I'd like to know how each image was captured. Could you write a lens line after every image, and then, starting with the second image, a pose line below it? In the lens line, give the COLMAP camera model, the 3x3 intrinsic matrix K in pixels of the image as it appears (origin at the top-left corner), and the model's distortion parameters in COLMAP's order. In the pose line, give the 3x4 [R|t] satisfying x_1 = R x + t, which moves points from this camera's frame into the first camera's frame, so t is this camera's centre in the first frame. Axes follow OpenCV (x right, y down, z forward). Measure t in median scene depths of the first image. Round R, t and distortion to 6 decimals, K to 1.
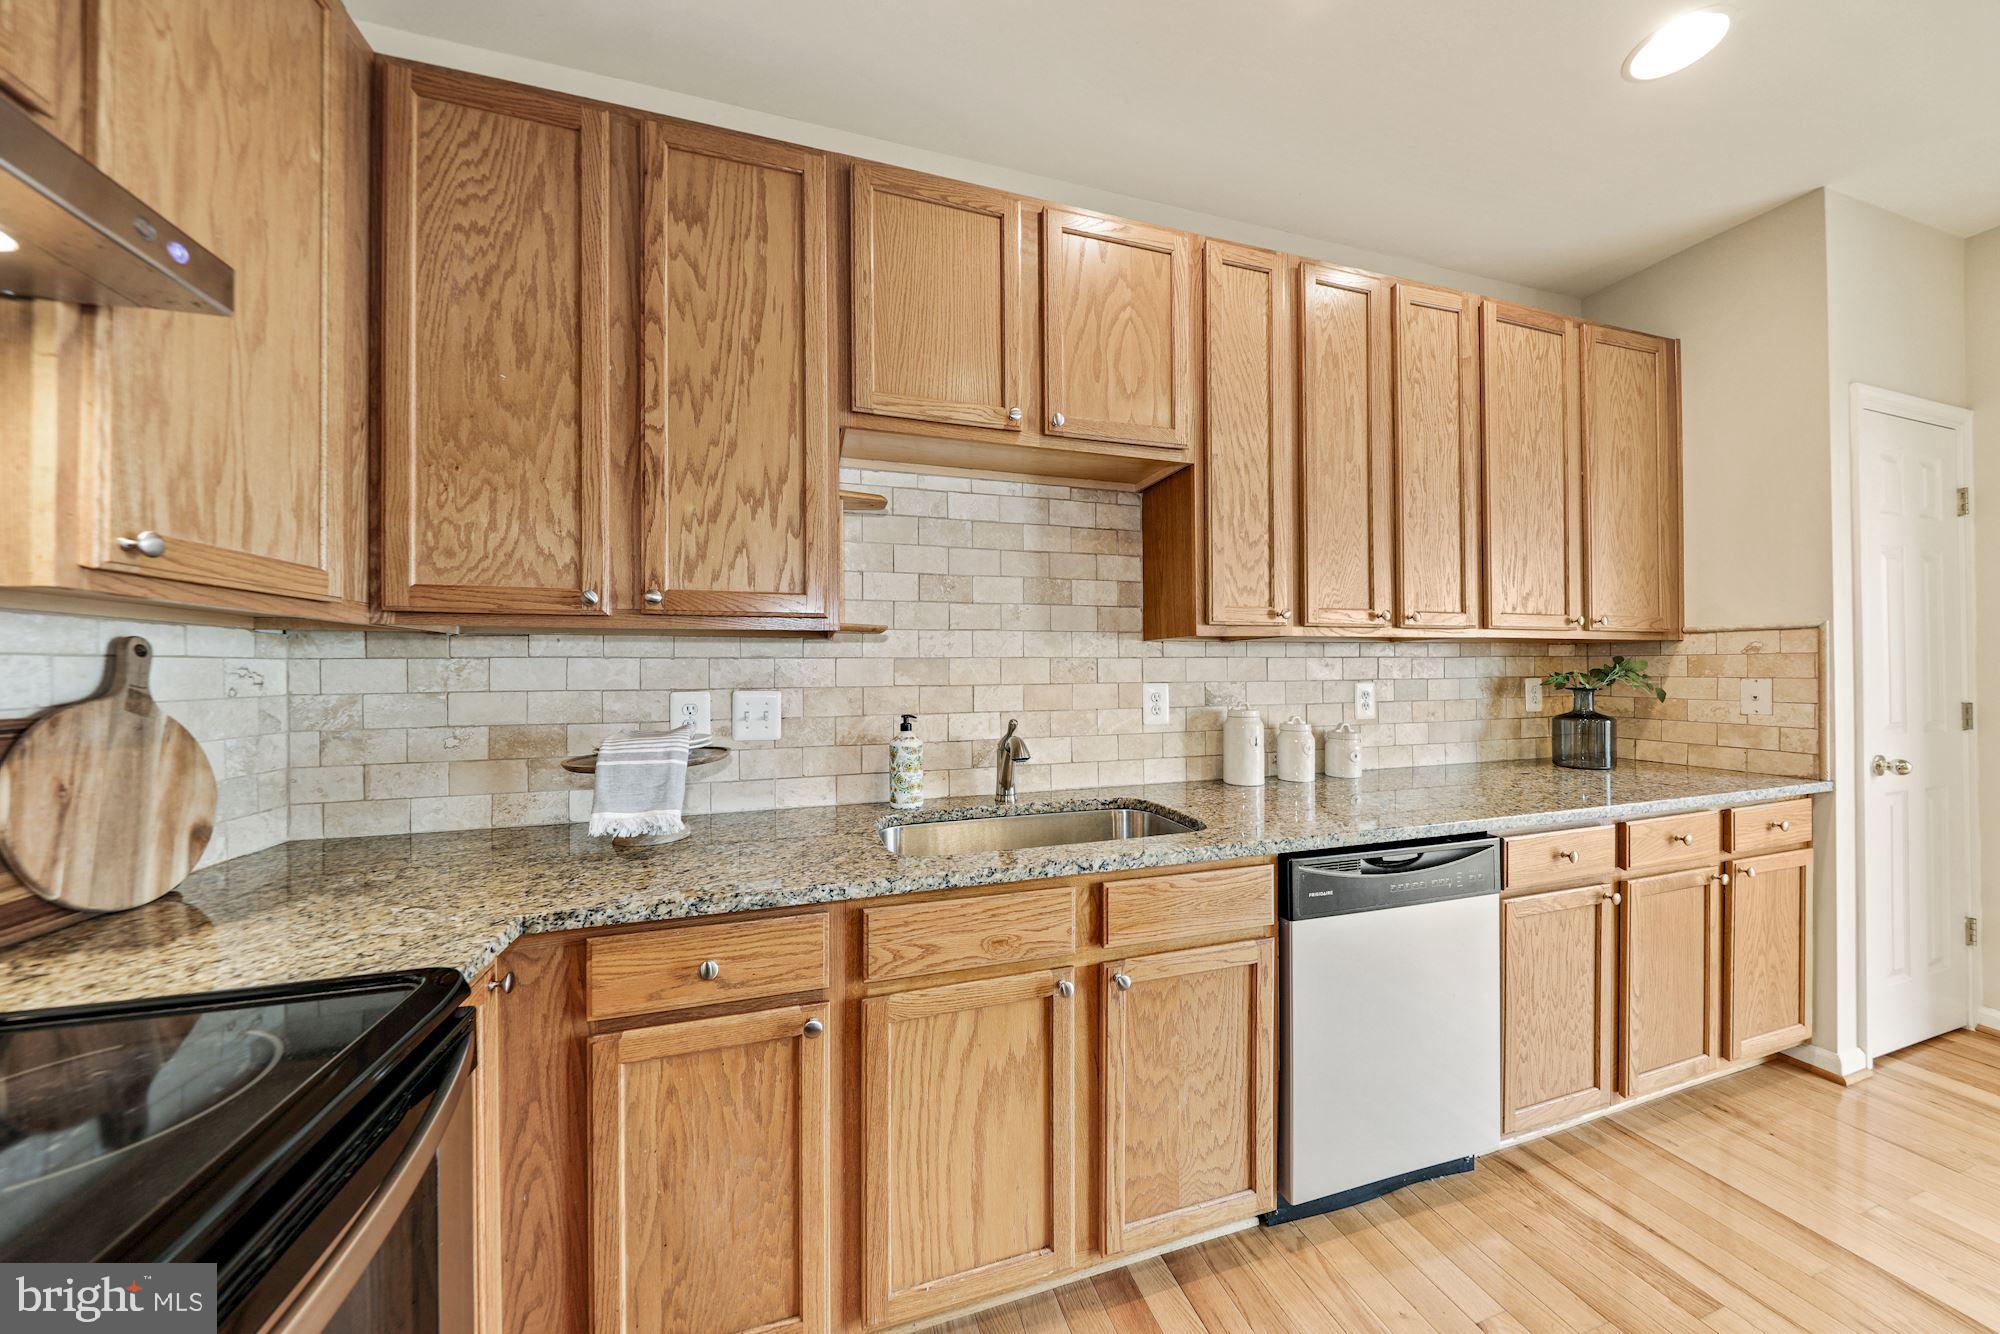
lens RADIAL K [[648.1, 0, 1000.0], [0, 648.1, 667.0], [0, 0, 1]] dist [0.001226, -0.003911]
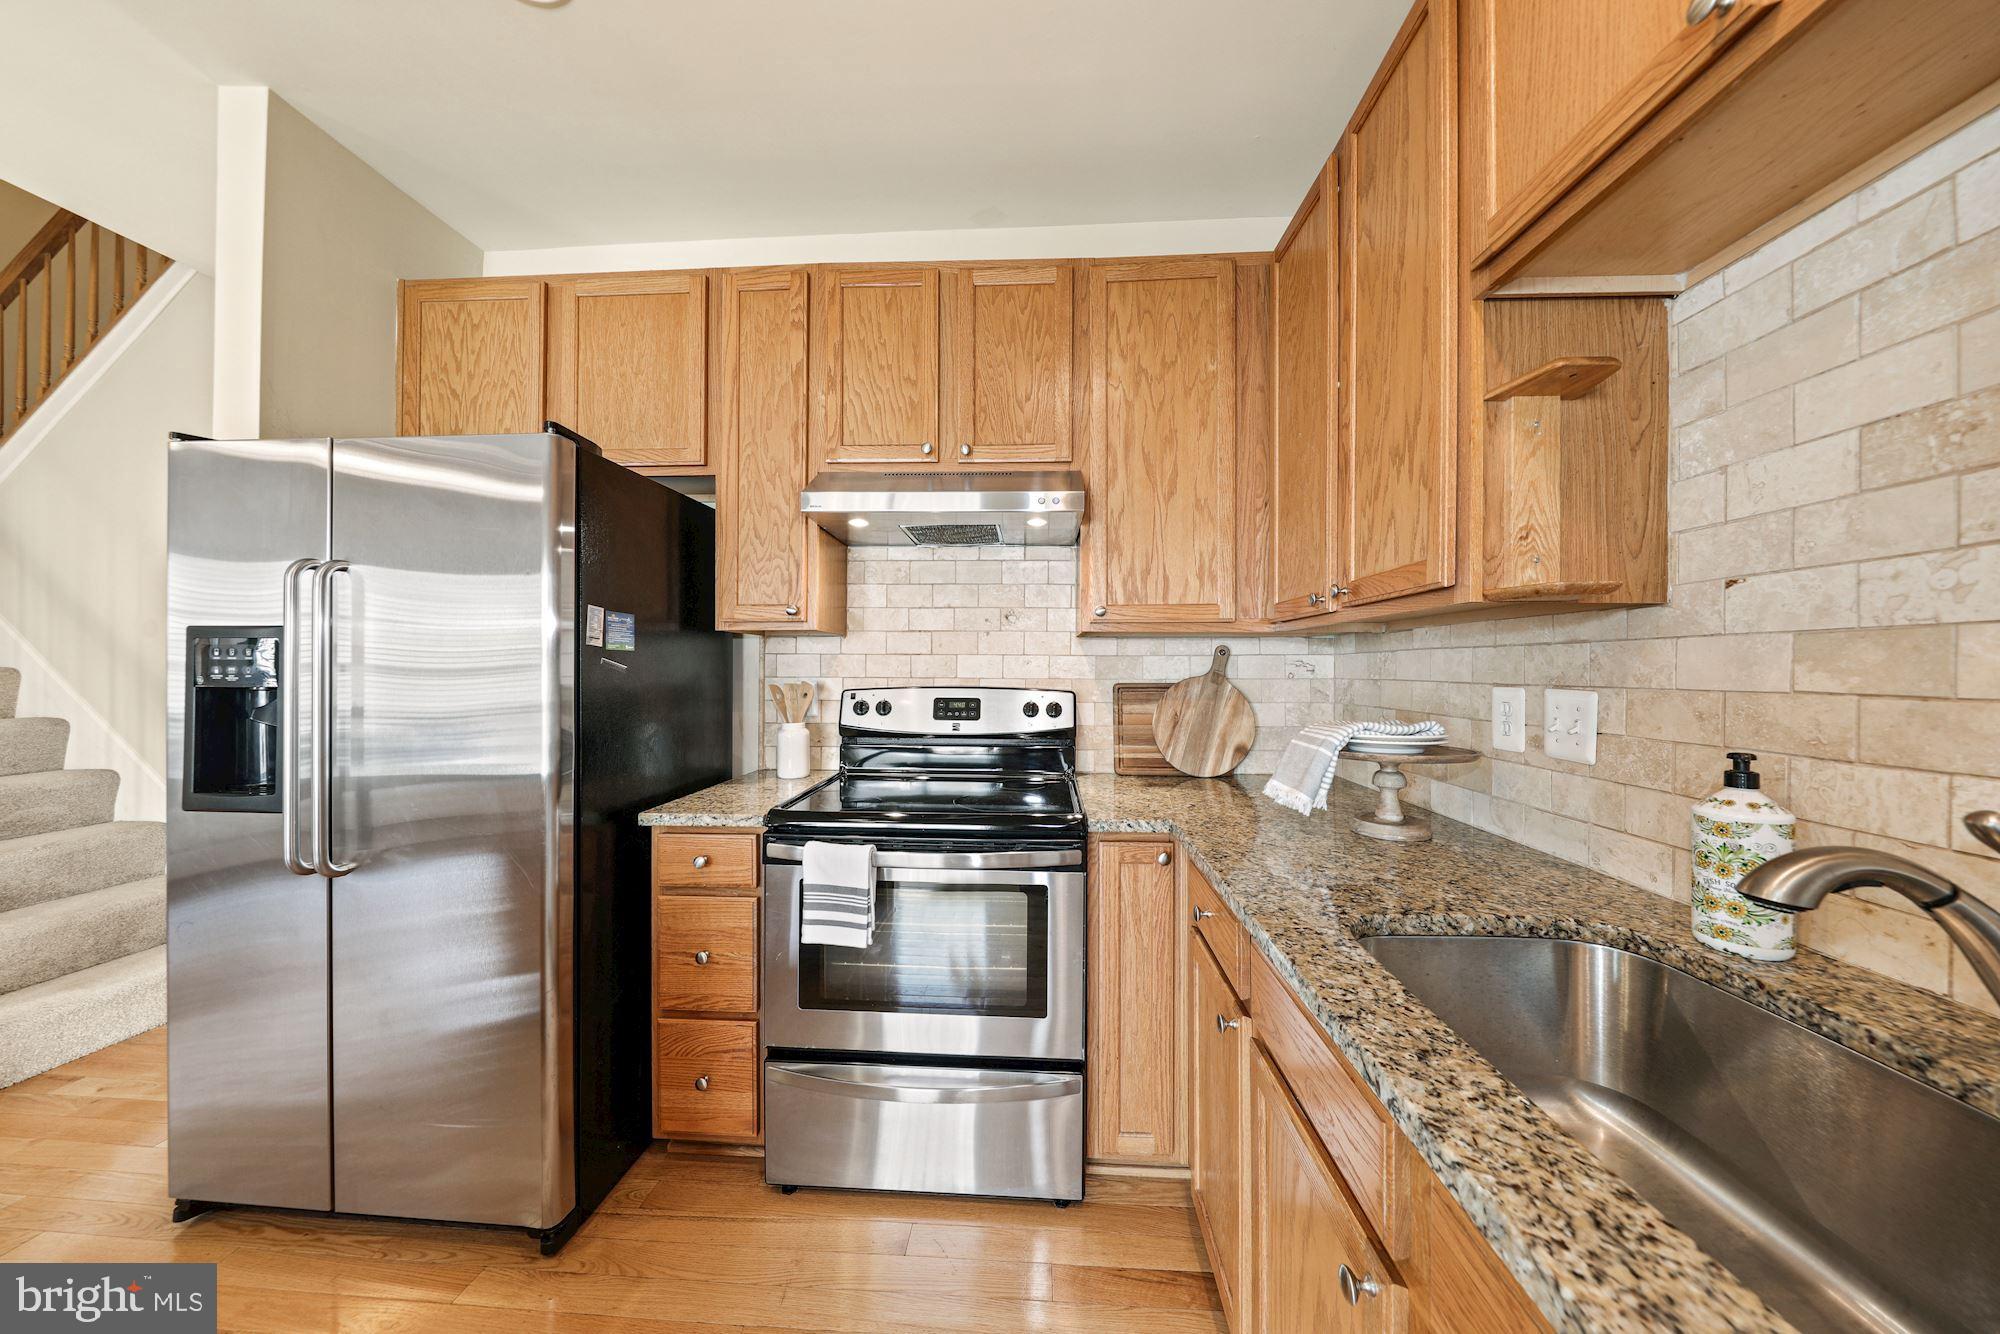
lens RADIAL K [[648.1, 0, 1000.0], [0, 648.1, 667.0], [0, 0, 1]] dist [0.001226, -0.003911]
pose [[-0.355115, 0.004094, -0.934814, 0.592423], [0.006418, 0.999978, 0.001941, 0.008378], [0.934801, -0.005310, -0.355133, 0.810509]]
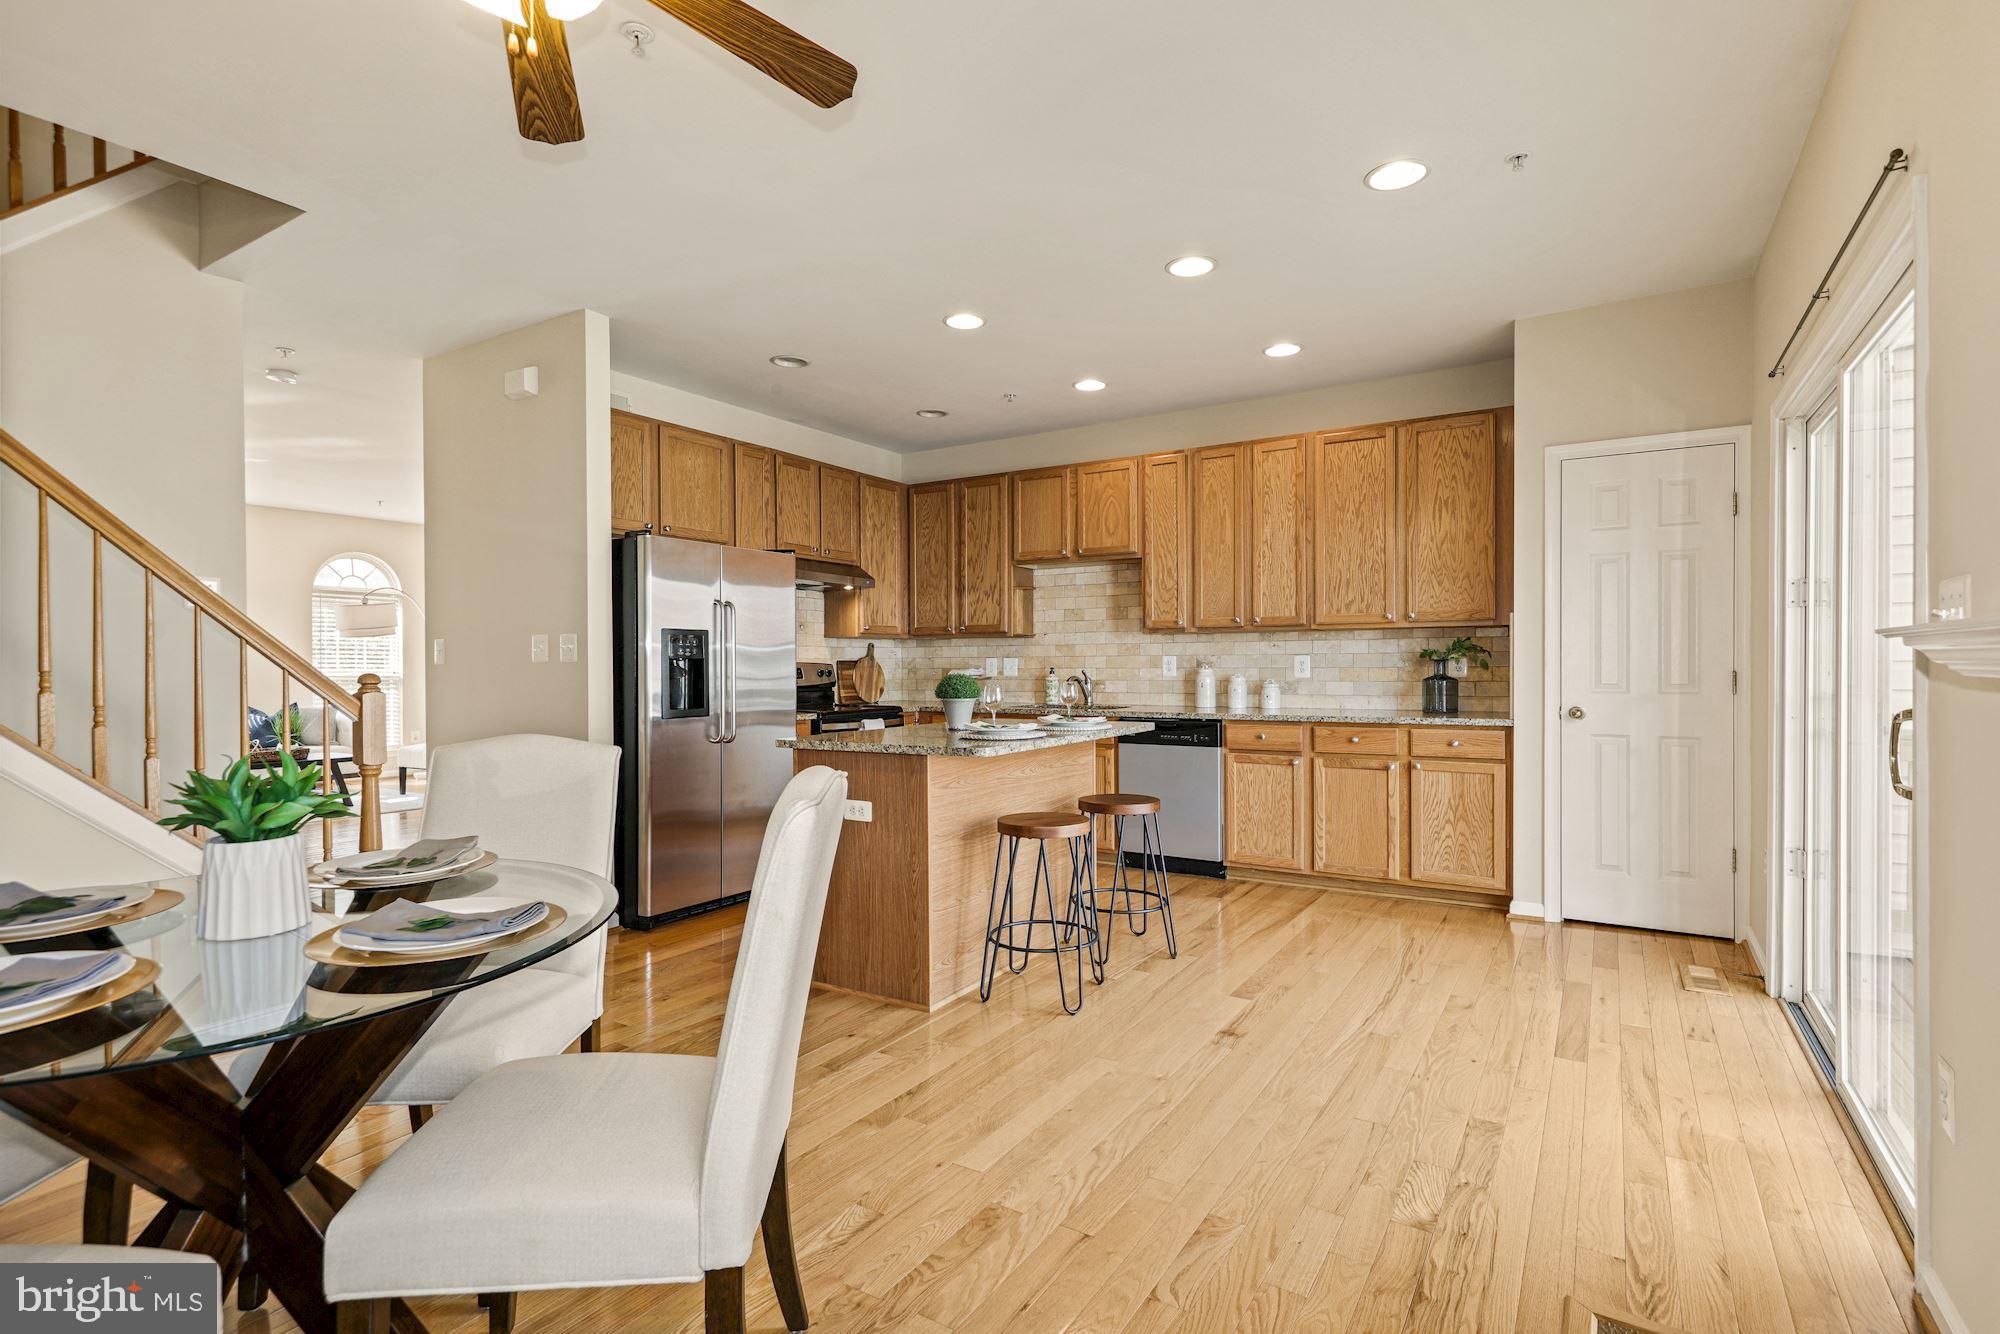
lens RADIAL K [[948.2, 0, 1000.0], [0, 948.2, 667.0], [0, 0, 1]] dist [-0.000040, -0.000056]
pose [[0.650267, 0.006911, -0.759674, 3.087649], [0.005747, 0.999885, 0.014015, 0.022949], [0.759684, -0.013479, 0.650153, -1.896856]]
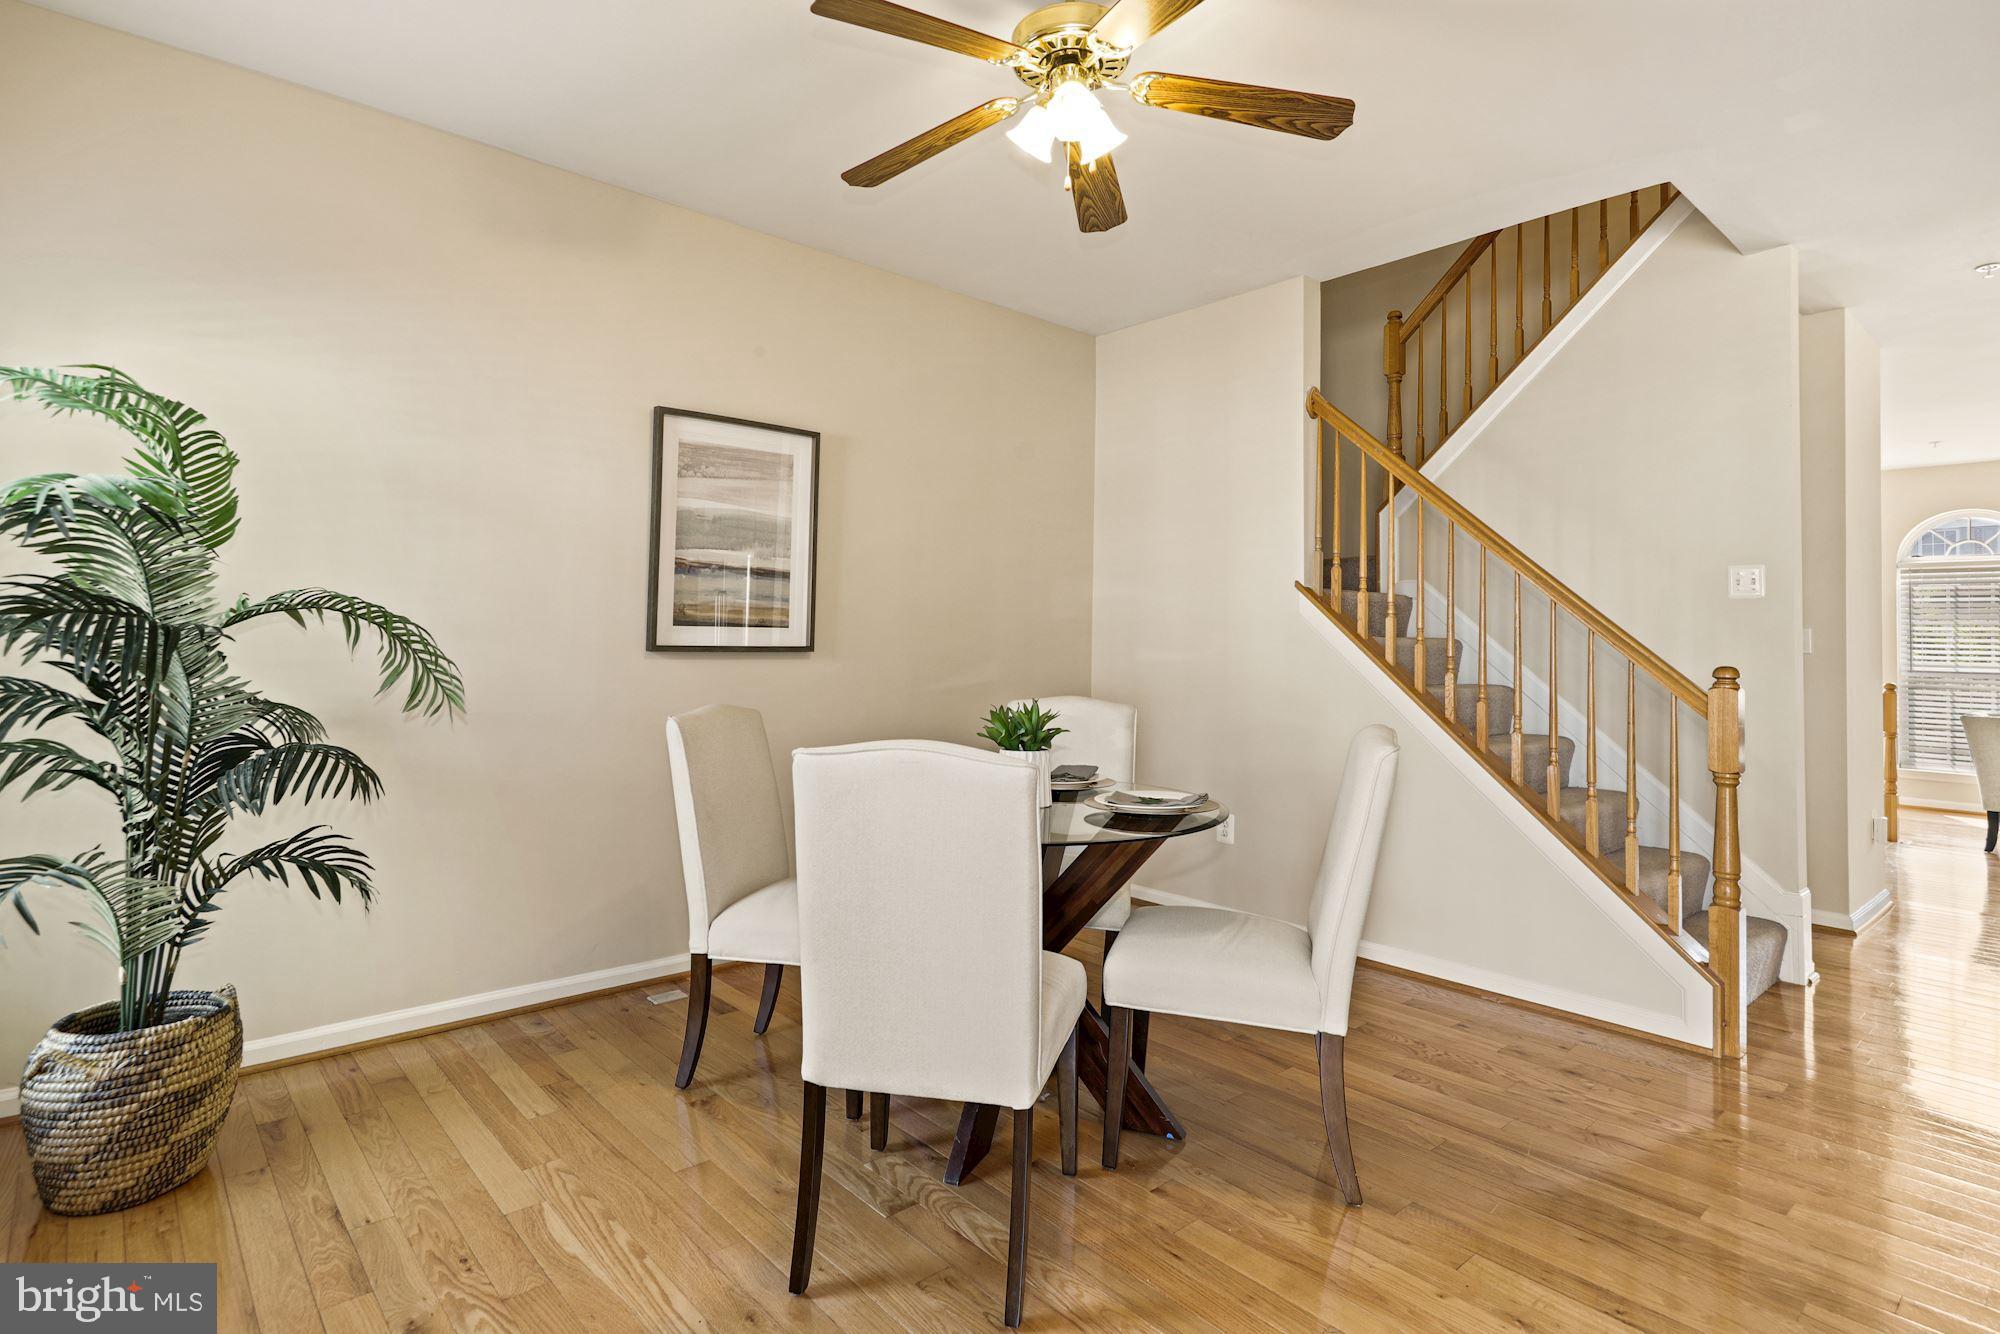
lens RADIAL K [[987.8, 0, 1002.9], [0, 987.8, 600.6], [0, 0, 1]] dist [0.000238, -0.000283]
pose [[-0.909052, -0.025525, -0.415899, 2.622884], [-0.006362, 0.998856, -0.047396, 0.036693], [0.416633, -0.040439, -0.908175, -0.257499]]
